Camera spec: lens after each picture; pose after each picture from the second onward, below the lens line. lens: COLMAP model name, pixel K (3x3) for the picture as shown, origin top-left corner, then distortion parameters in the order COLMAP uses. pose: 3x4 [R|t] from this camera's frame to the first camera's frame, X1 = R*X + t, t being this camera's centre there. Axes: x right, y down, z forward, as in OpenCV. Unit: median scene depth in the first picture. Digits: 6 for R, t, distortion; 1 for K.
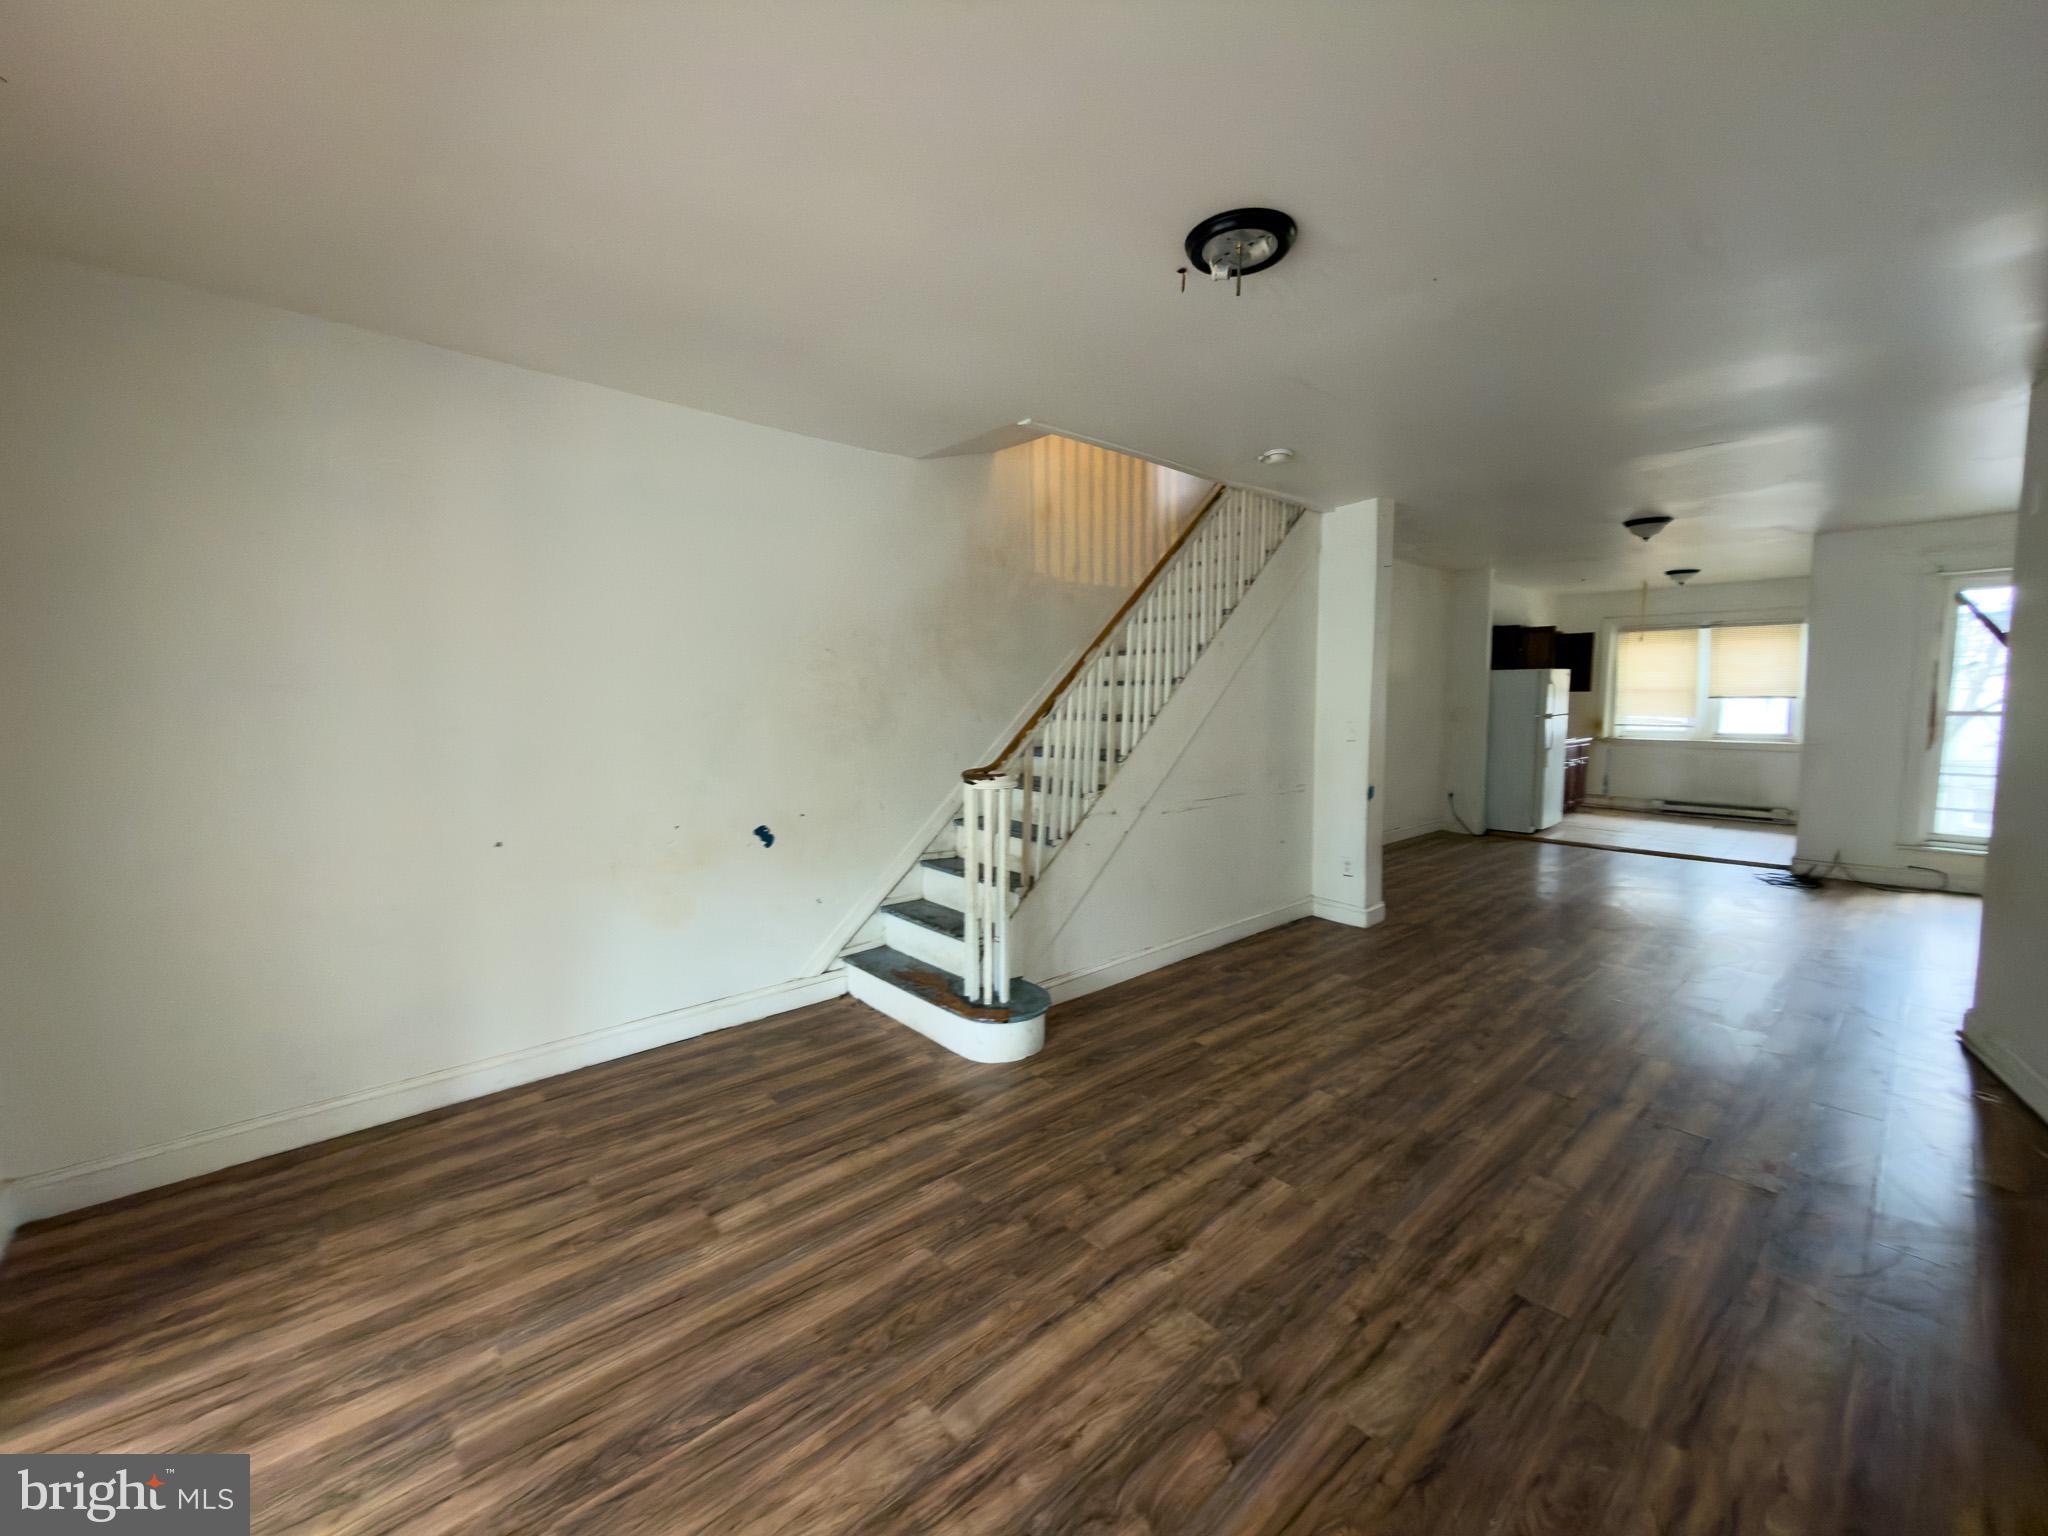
lens RADIAL K [[812.5, 0, 1024.7], [0, 812.5, 773.2], [0, 0, 1]] dist [-0.000619, 0.000023]
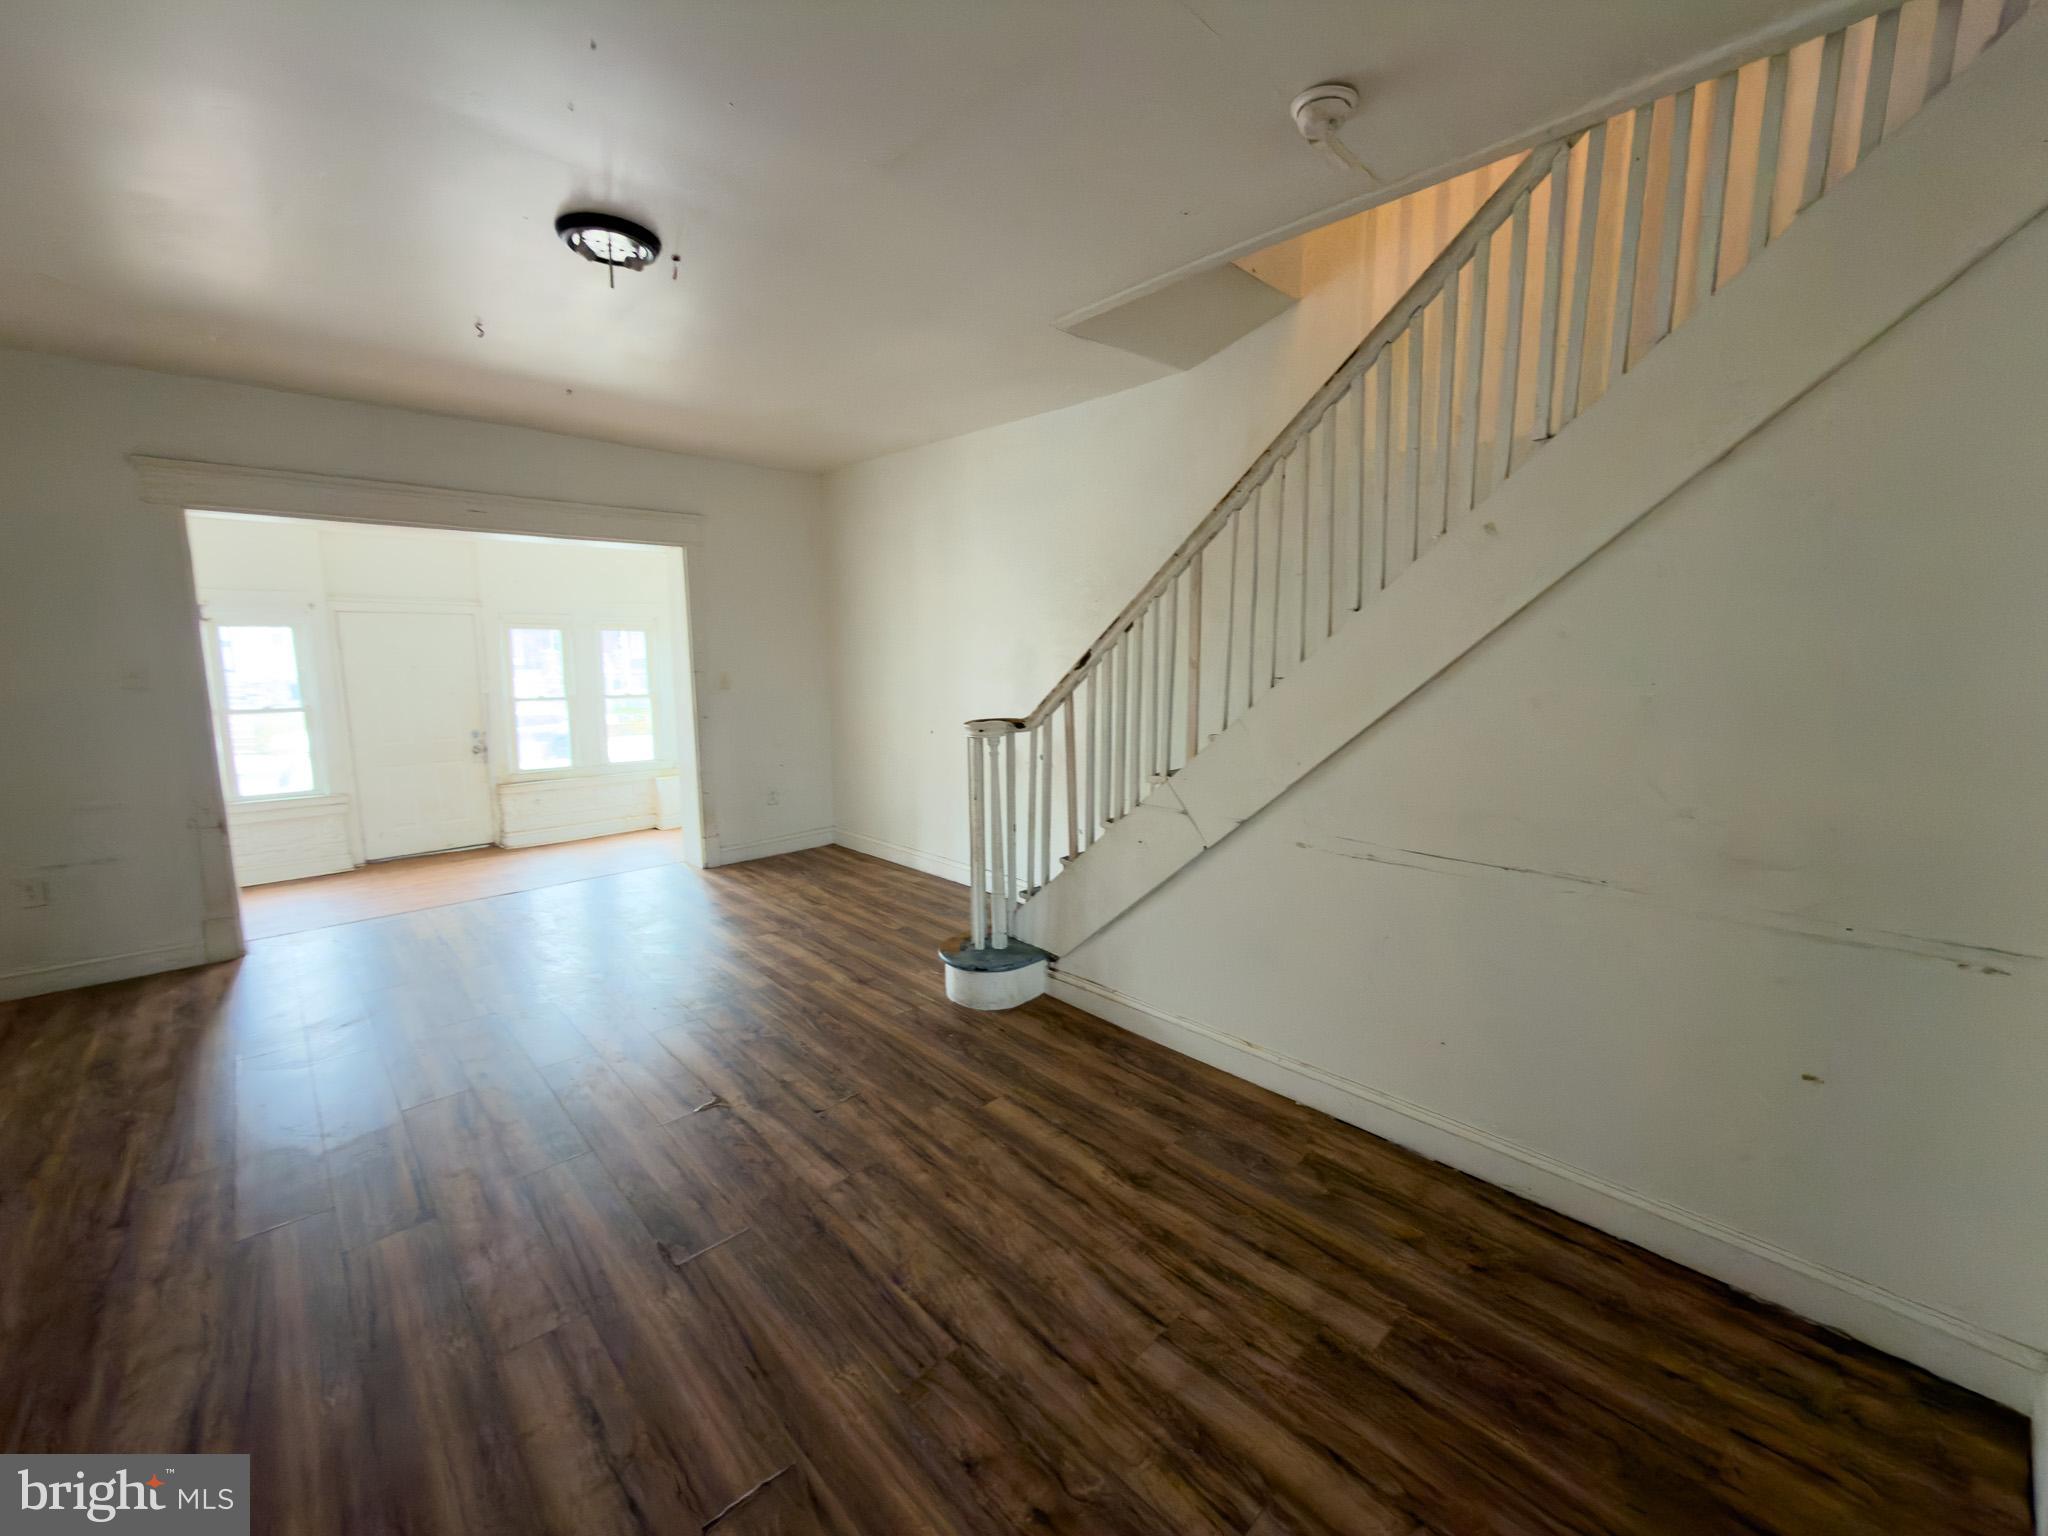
lens RADIAL K [[812.5, 0, 1023.6], [0, 812.5, 762.0], [0, 0, 1]] dist [-0.000619, 0.000023]
pose [[0.038959, 0.141448, -0.989179, 0.955536], [-0.096741, 0.985814, 0.137157, -0.093350], [0.994547, 0.090351, 0.052090, 0.991135]]
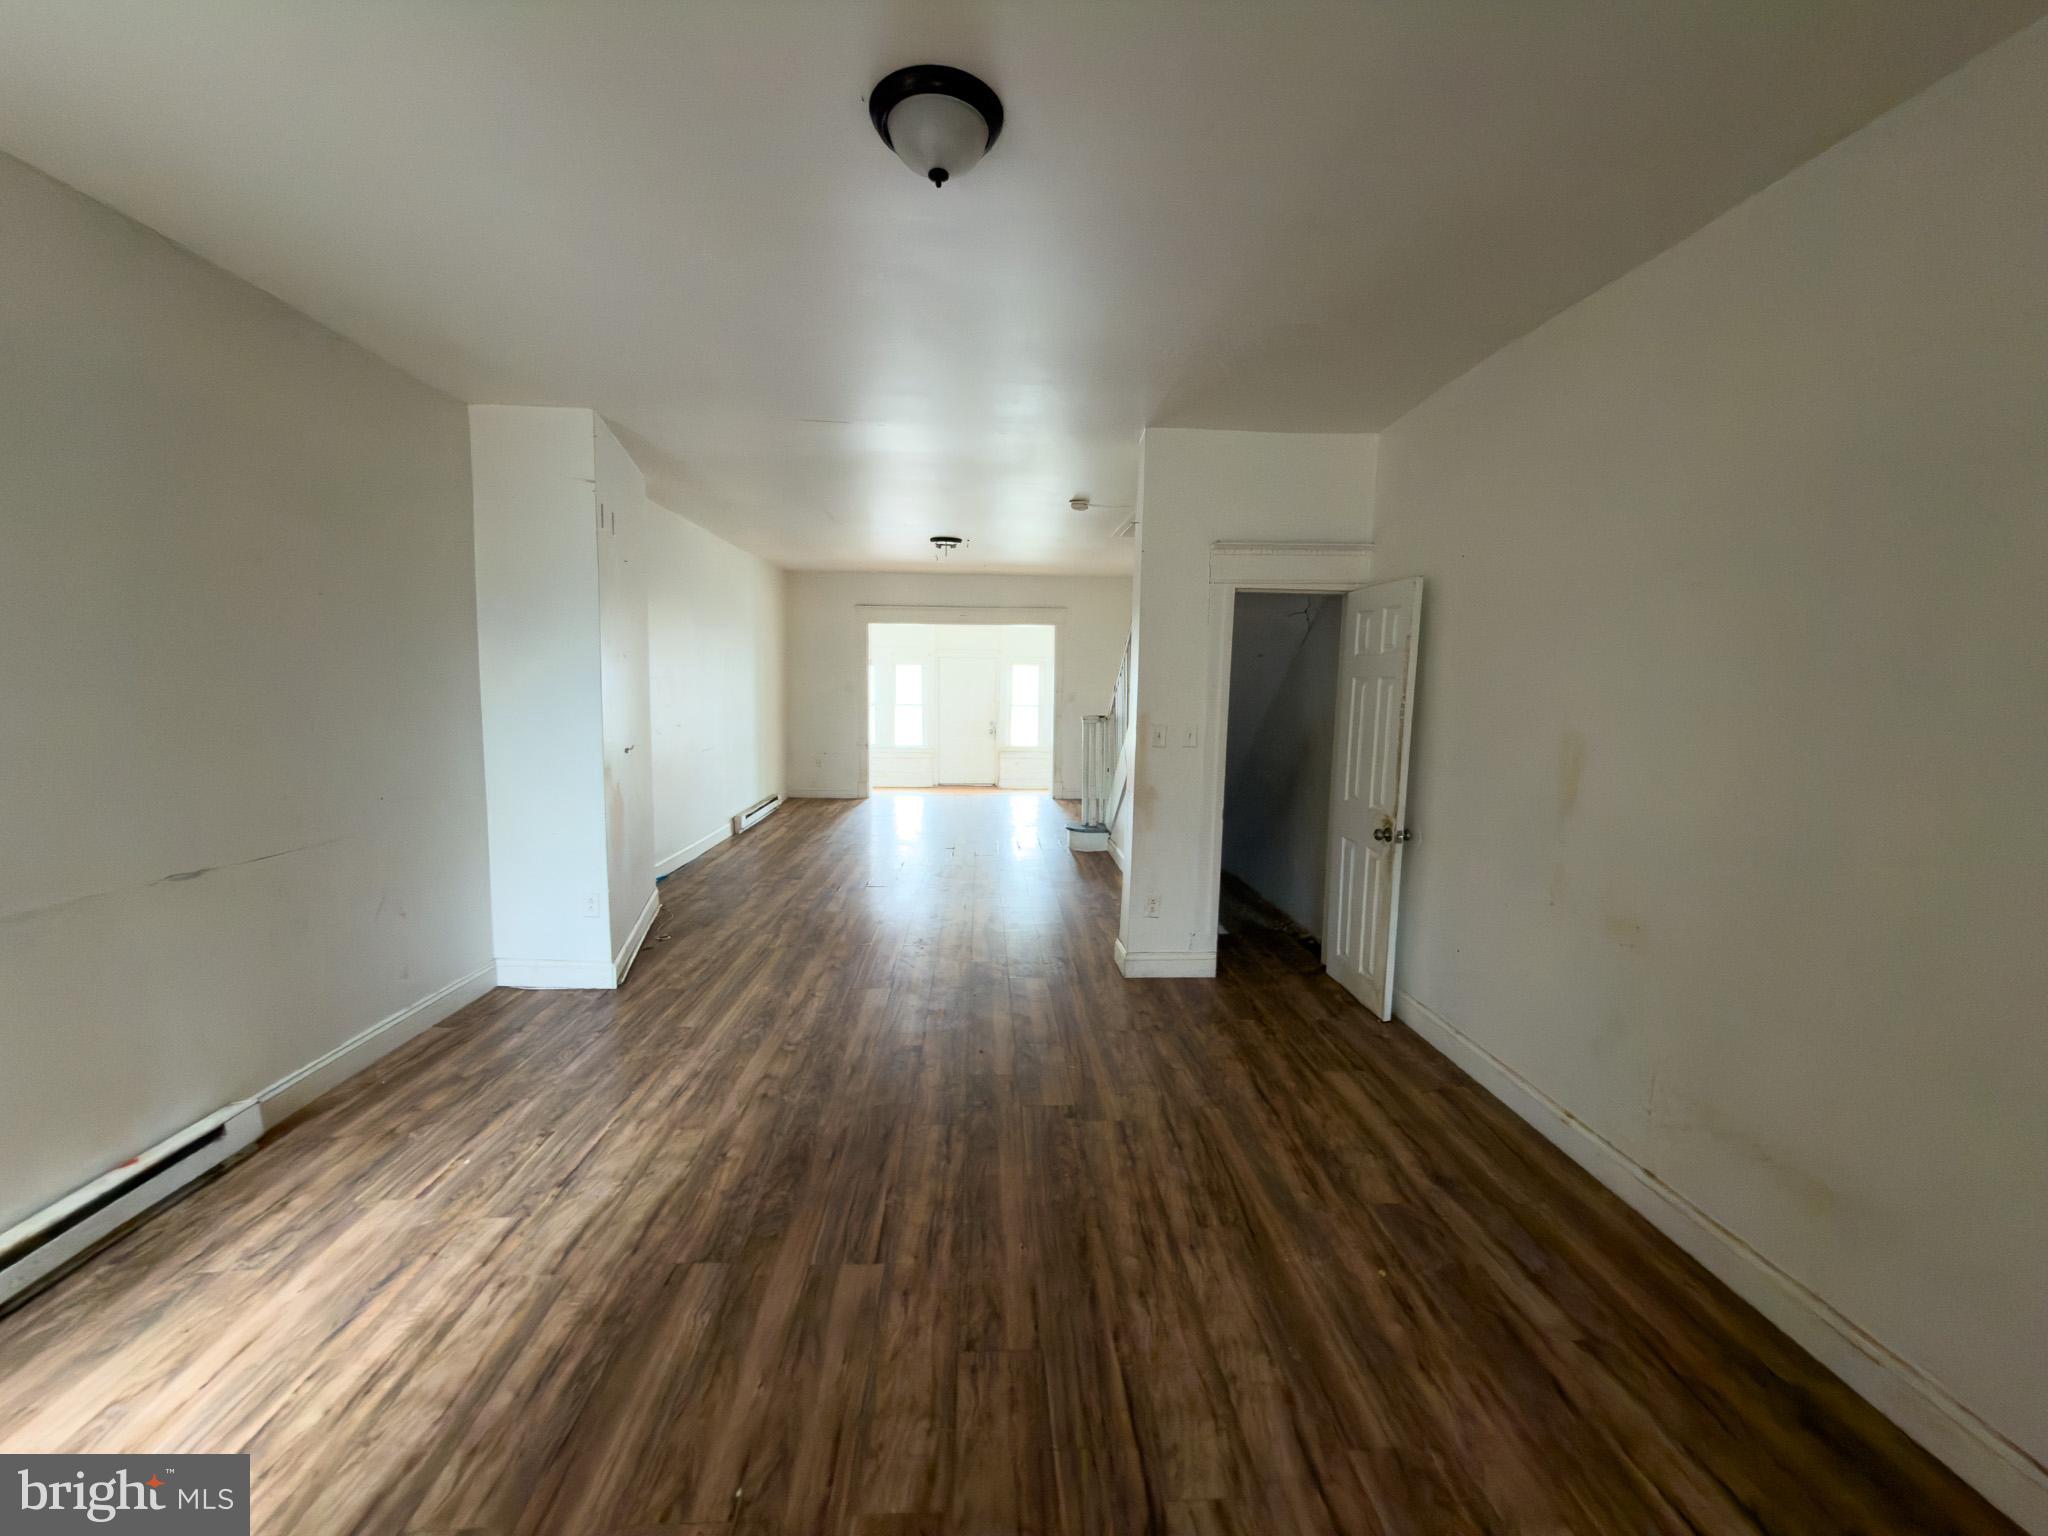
lens RADIAL K [[812.5, 0, 1028.8], [0, 812.5, 757.6], [0, 0, 1]] dist [-0.000619, 0.000023]
pose [[-0.616591, 0.076976, -0.783511, 1.725820], [-0.087774, 0.982283, 0.165579, -0.229592], [0.782375, 0.170866, -0.598910, 2.148601]]
